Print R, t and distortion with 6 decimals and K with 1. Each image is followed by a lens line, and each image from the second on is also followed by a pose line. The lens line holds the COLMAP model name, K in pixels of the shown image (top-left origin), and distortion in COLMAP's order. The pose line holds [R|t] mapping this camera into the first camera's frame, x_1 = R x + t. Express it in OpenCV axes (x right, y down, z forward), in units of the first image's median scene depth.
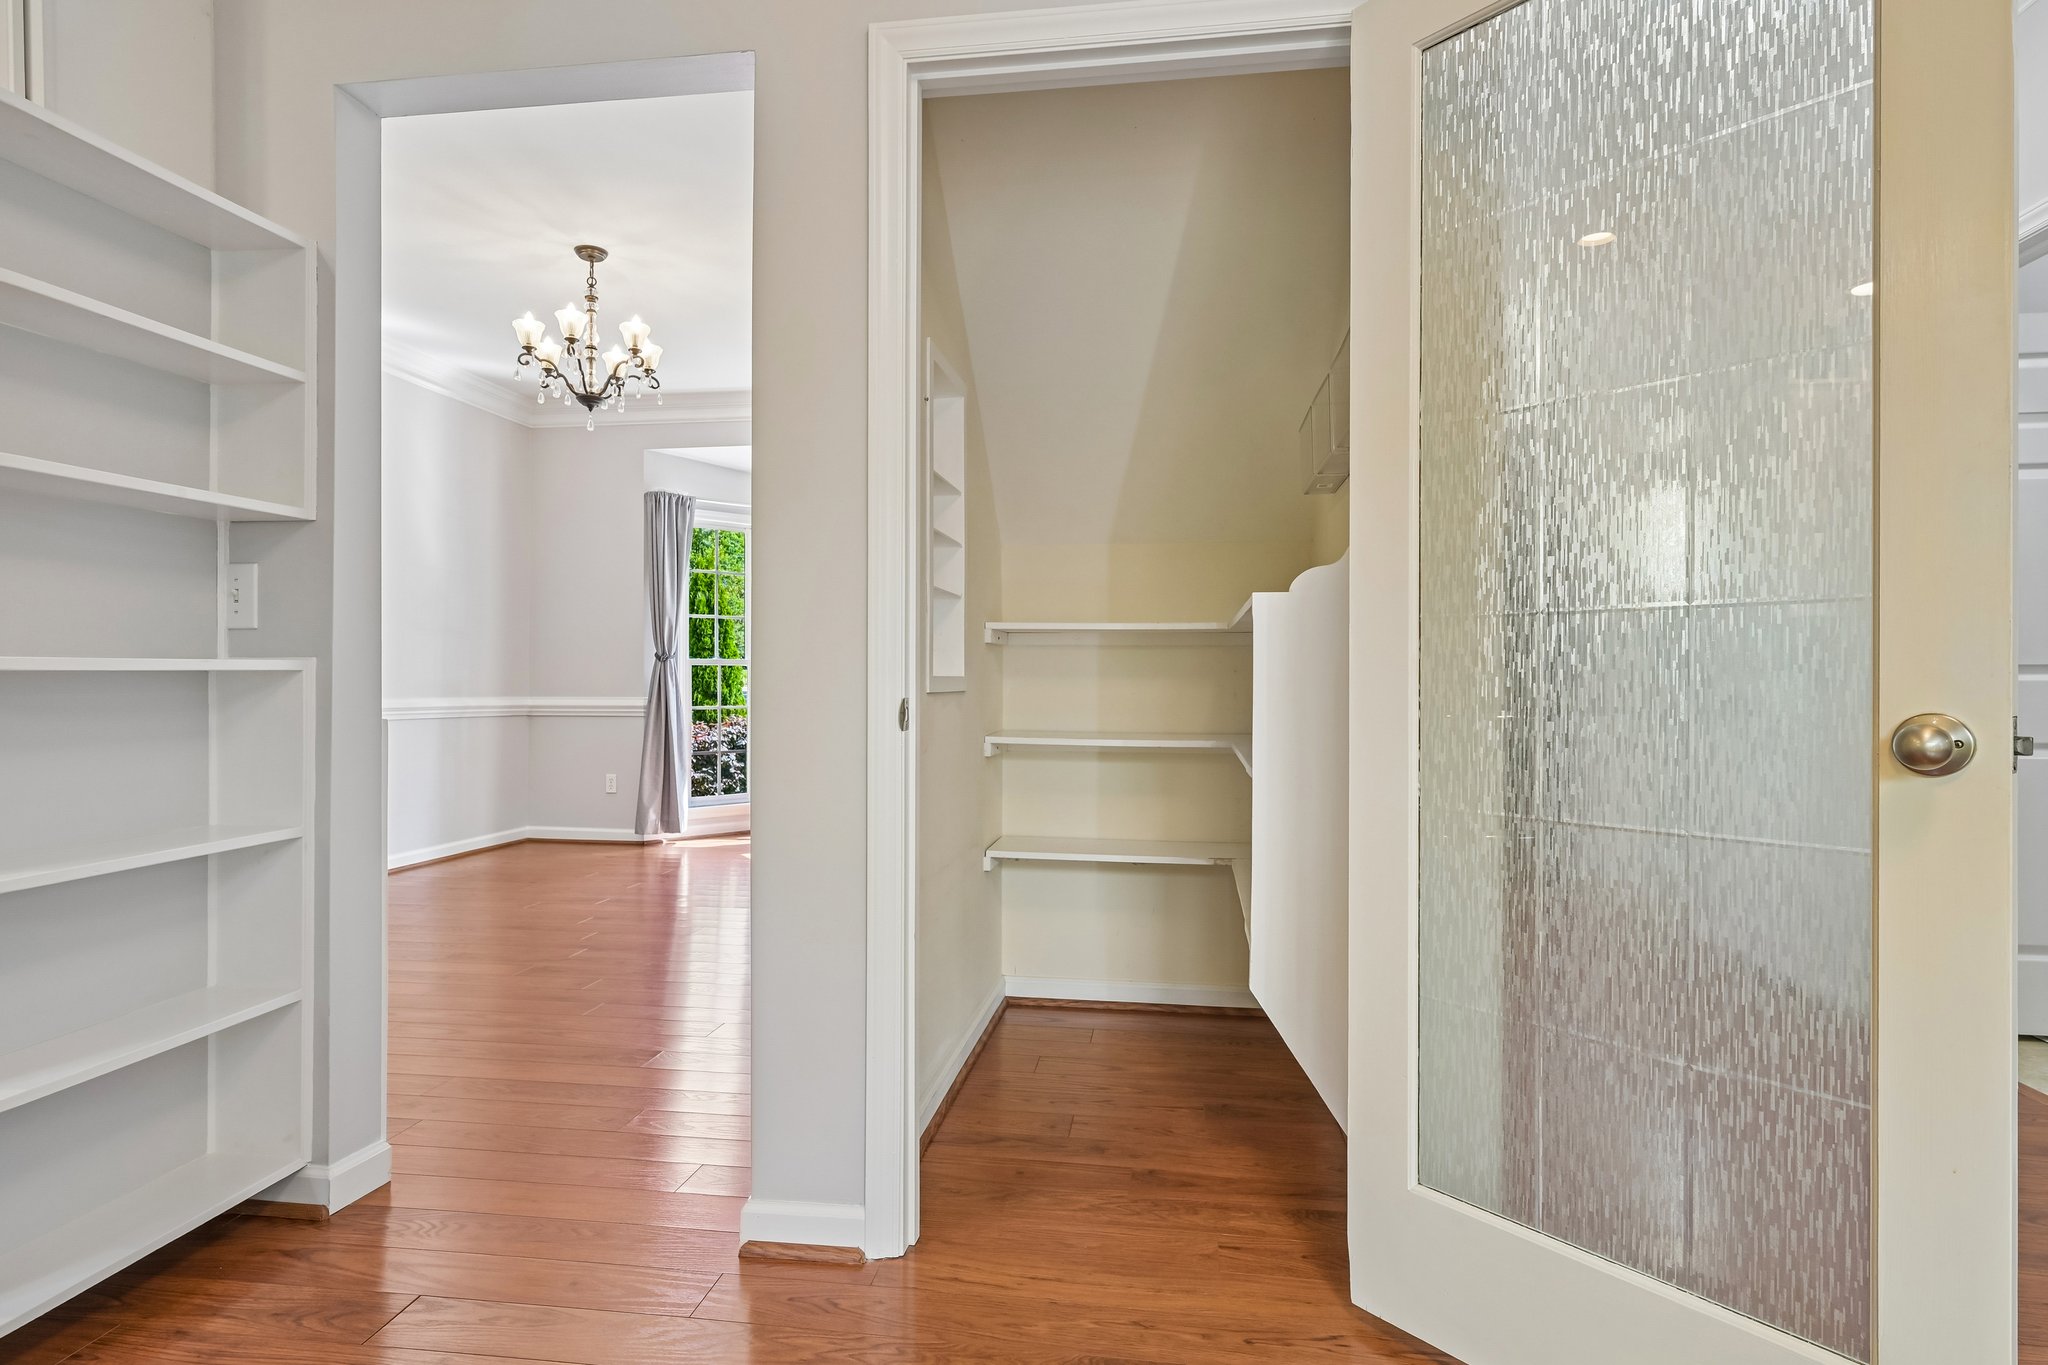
lens RADIAL K [[1084.1, 0, 1024.0], [0, 1084.1, 682.5], [0, 0, 1]] dist [0.006962, 0.000417]
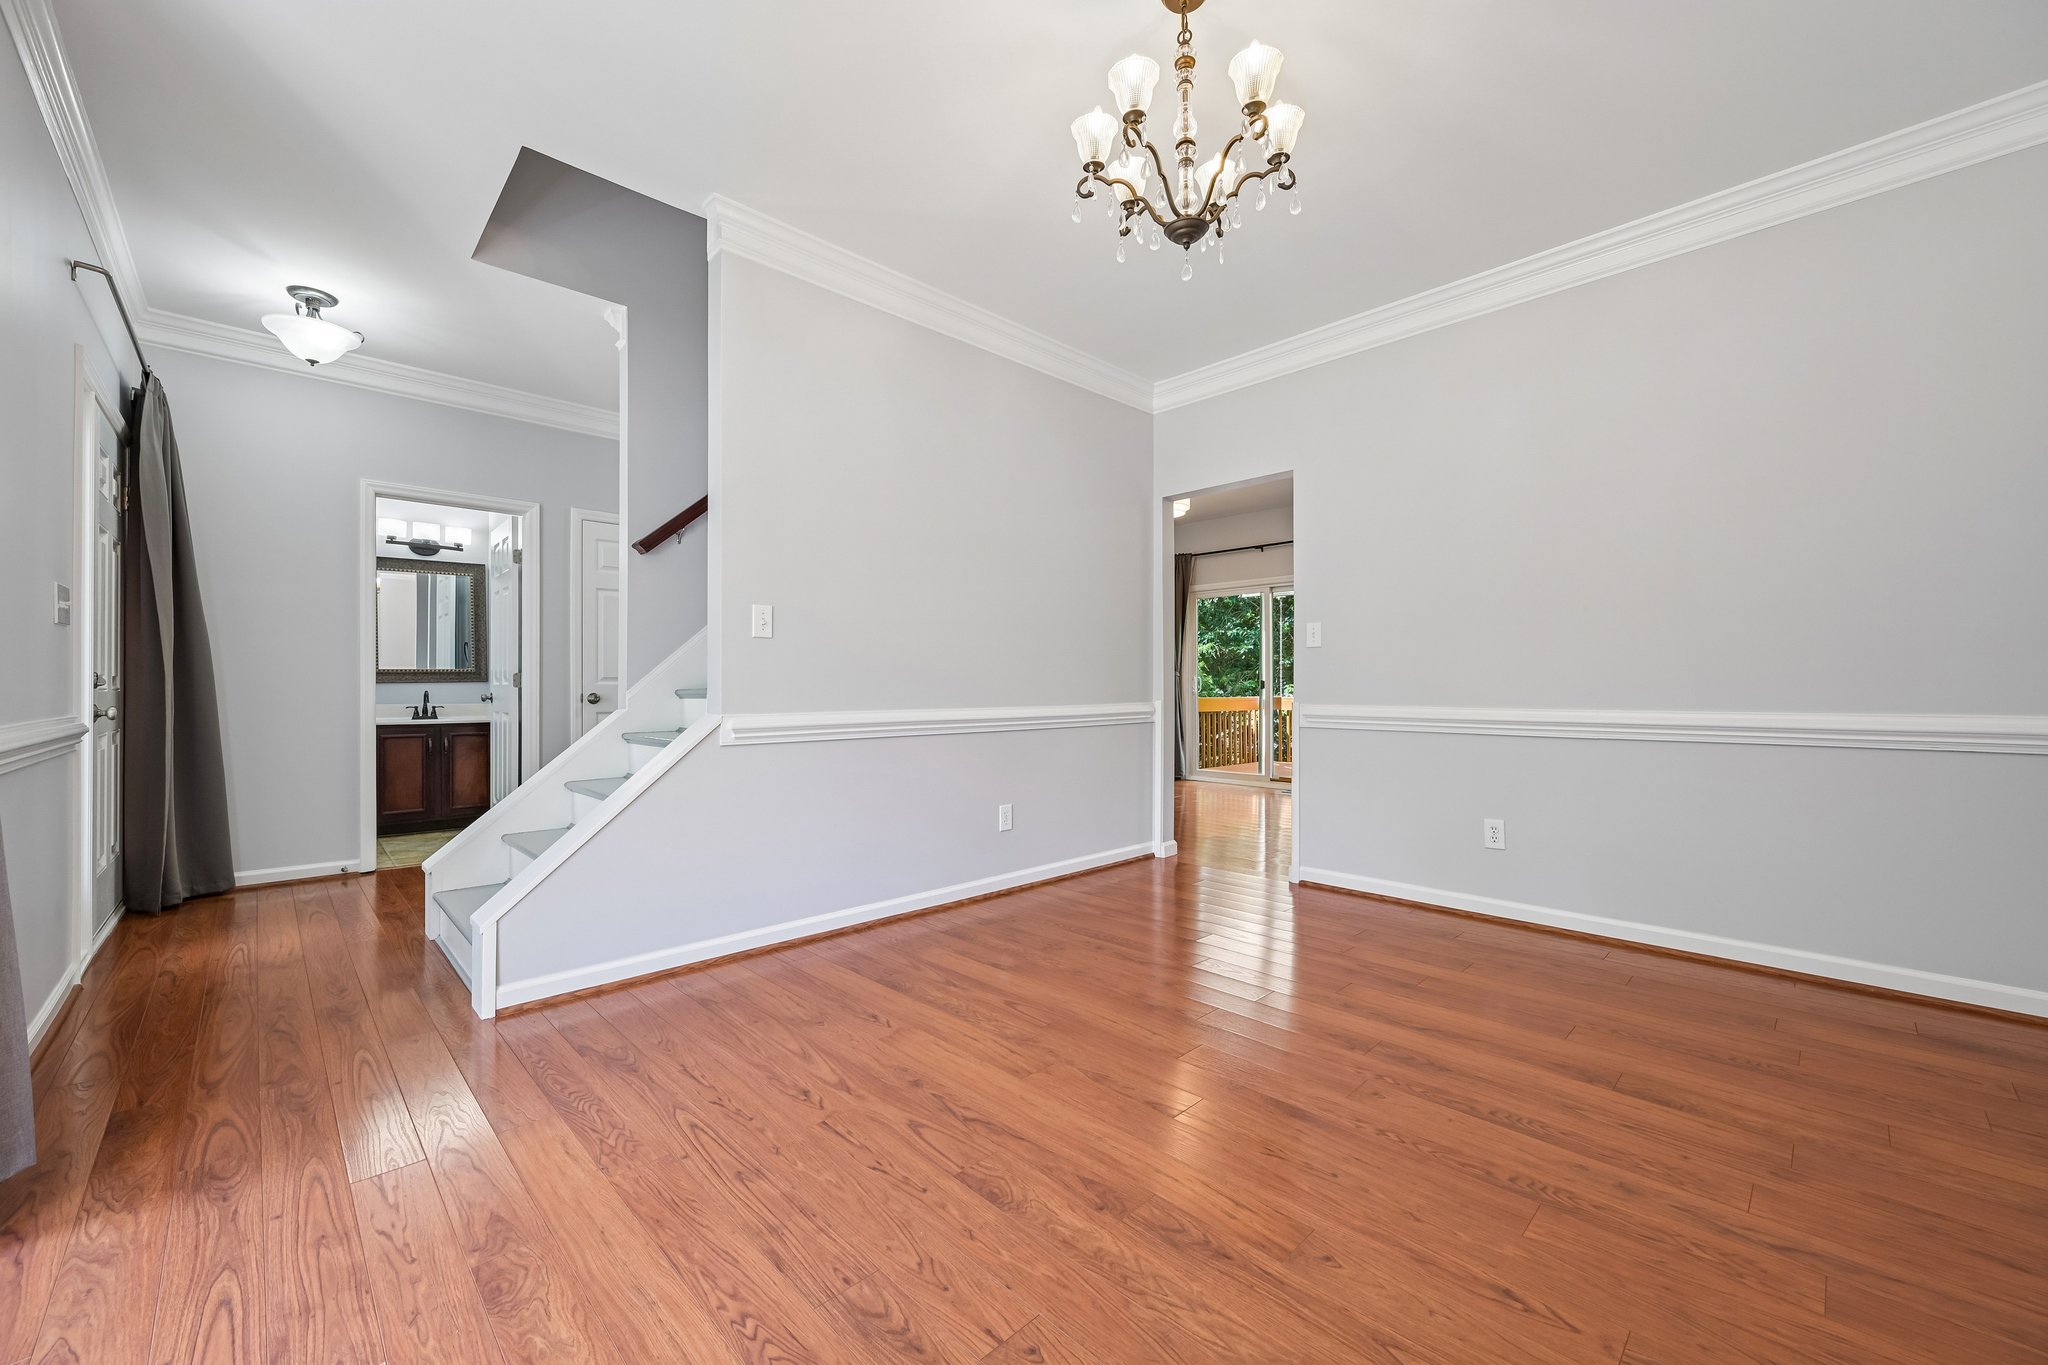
lens RADIAL K [[801.0, 0, 1024.0], [0, 801.0, 682.5], [0, 0, 1]] dist [-0.000572, -0.000225]
pose [[-0.796622, 0.001861, 0.604475, -0.401075], [-0.003744, 0.999961, -0.008013, 0.001472], [-0.604466, -0.008647, -0.796584, 0.946660]]
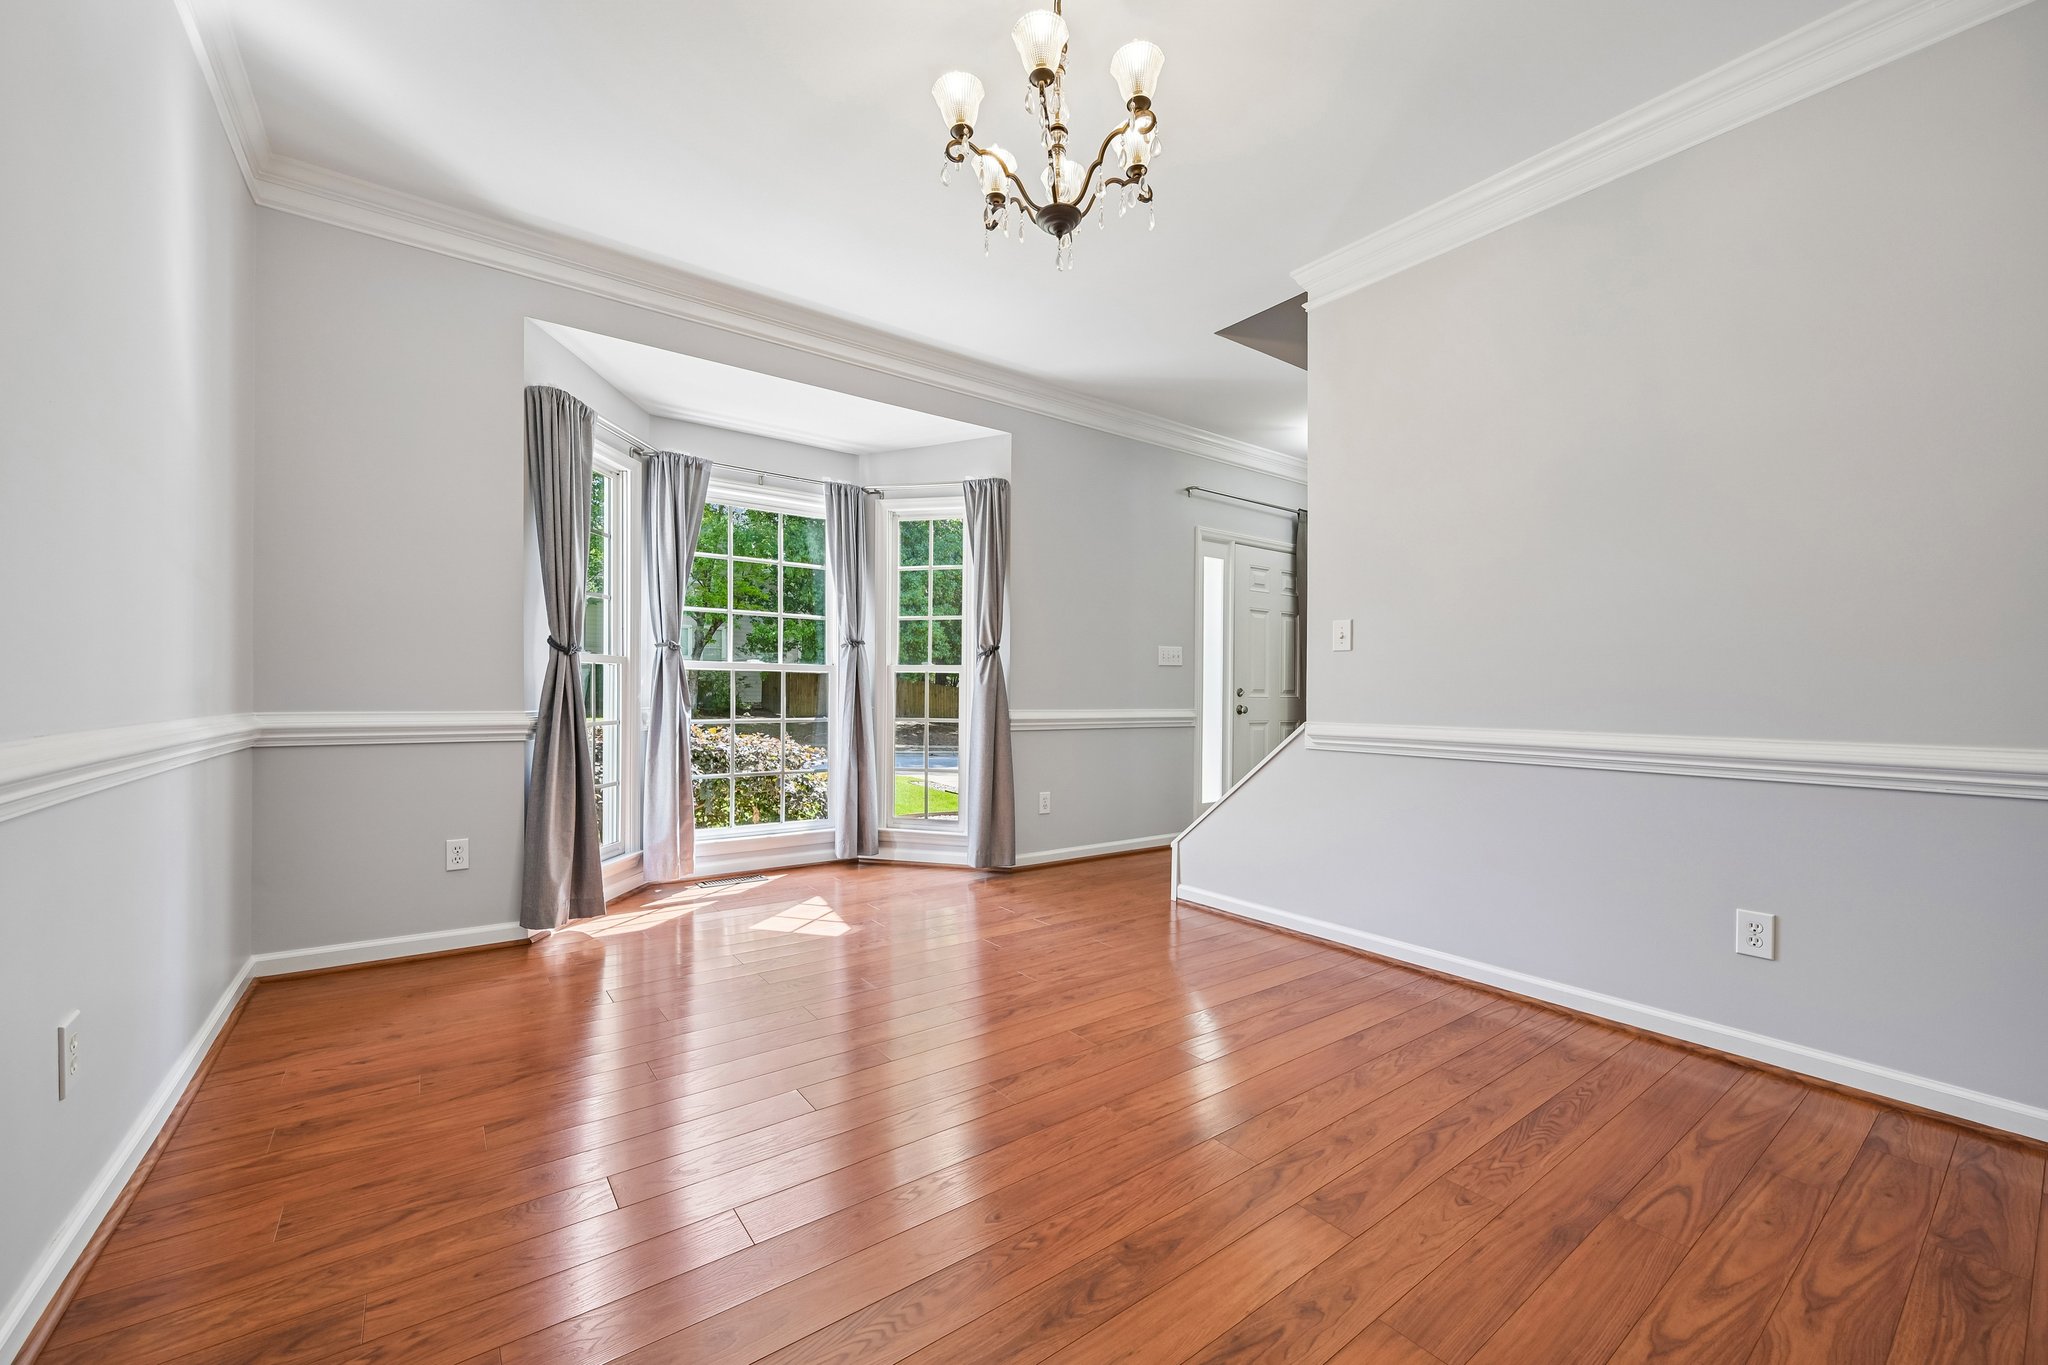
lens RADIAL K [[799.4, 0, 1025.3], [0, 799.4, 693.9], [0, 0, 1]] dist [-0.002032, -0.000304]
pose [[0.702549, 0.004791, 0.711619, -0.483261], [-0.011576, 0.999922, 0.004697, -0.001846], [-0.711541, -0.011537, 0.702550, 0.472141]]
